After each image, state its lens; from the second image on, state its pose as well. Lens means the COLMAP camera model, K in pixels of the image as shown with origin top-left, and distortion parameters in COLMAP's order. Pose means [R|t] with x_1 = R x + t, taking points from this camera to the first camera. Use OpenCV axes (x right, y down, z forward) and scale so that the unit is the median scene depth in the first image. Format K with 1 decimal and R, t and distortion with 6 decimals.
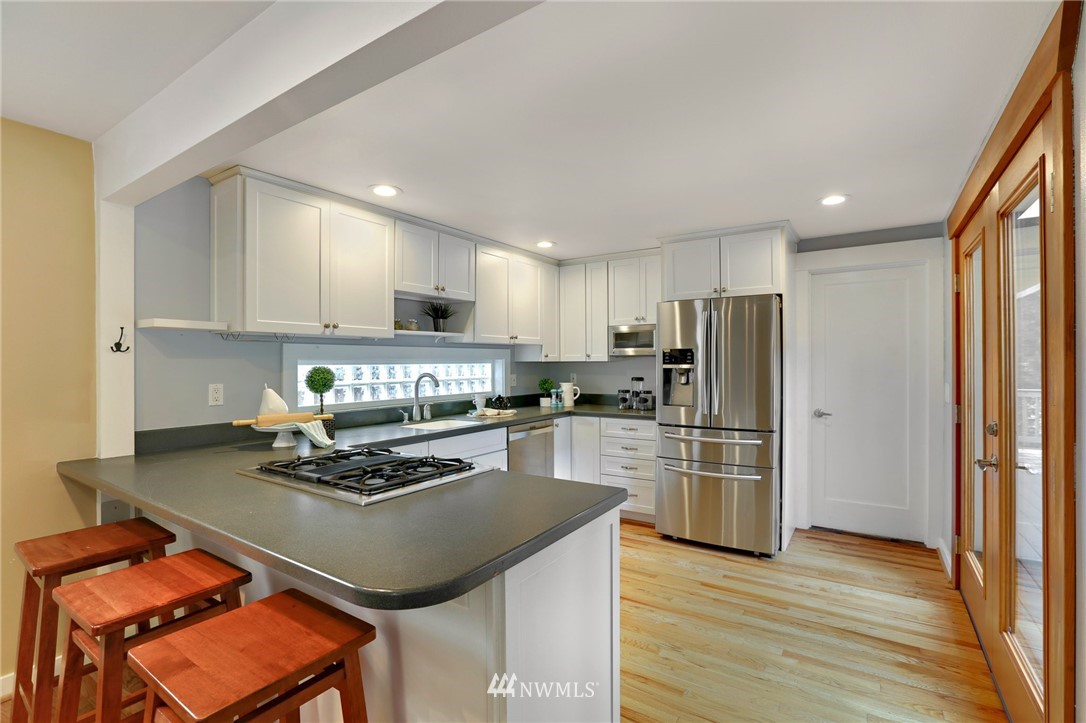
lens RADIAL K [[503.3, 0, 547.0], [0, 503.3, 359.4], [0, 0, 1]] dist [-0.030950, 0.001612]
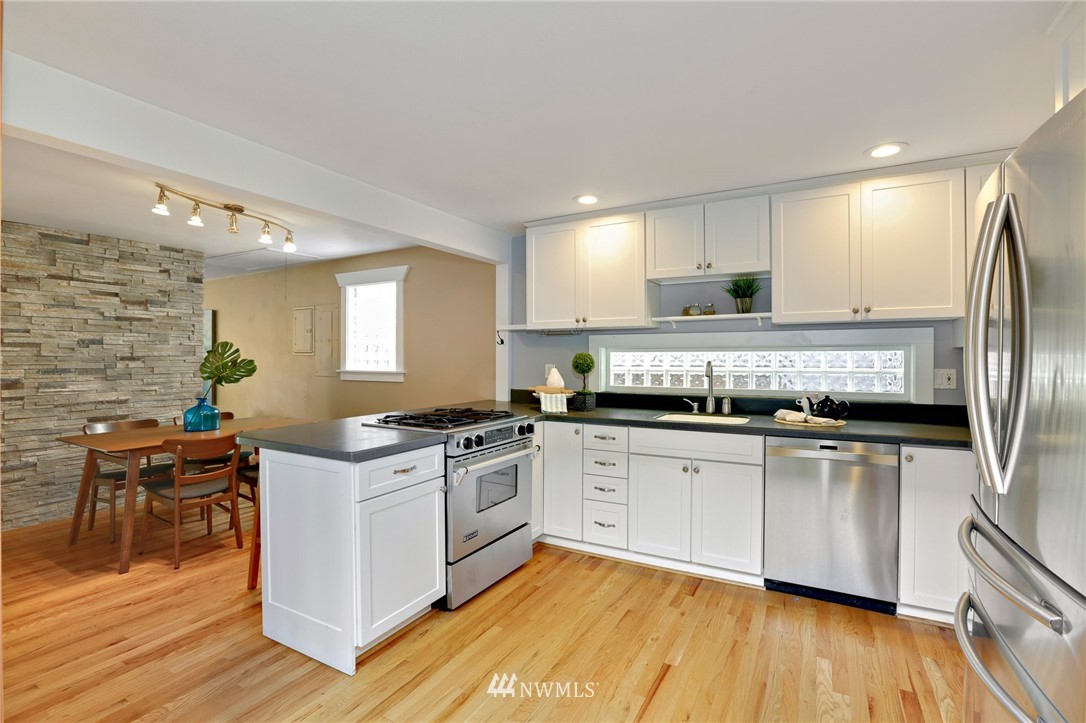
lens RADIAL K [[503.3, 0, 545.8], [0, 503.3, 359.4], [0, 0, 1]] dist [-0.030950, 0.001612]
pose [[0.089969, 0.011225, -0.995881, 0.615781], [0.002998, 0.999929, 0.011542, 0.012297], [0.995940, -0.004024, 0.089929, 0.608729]]
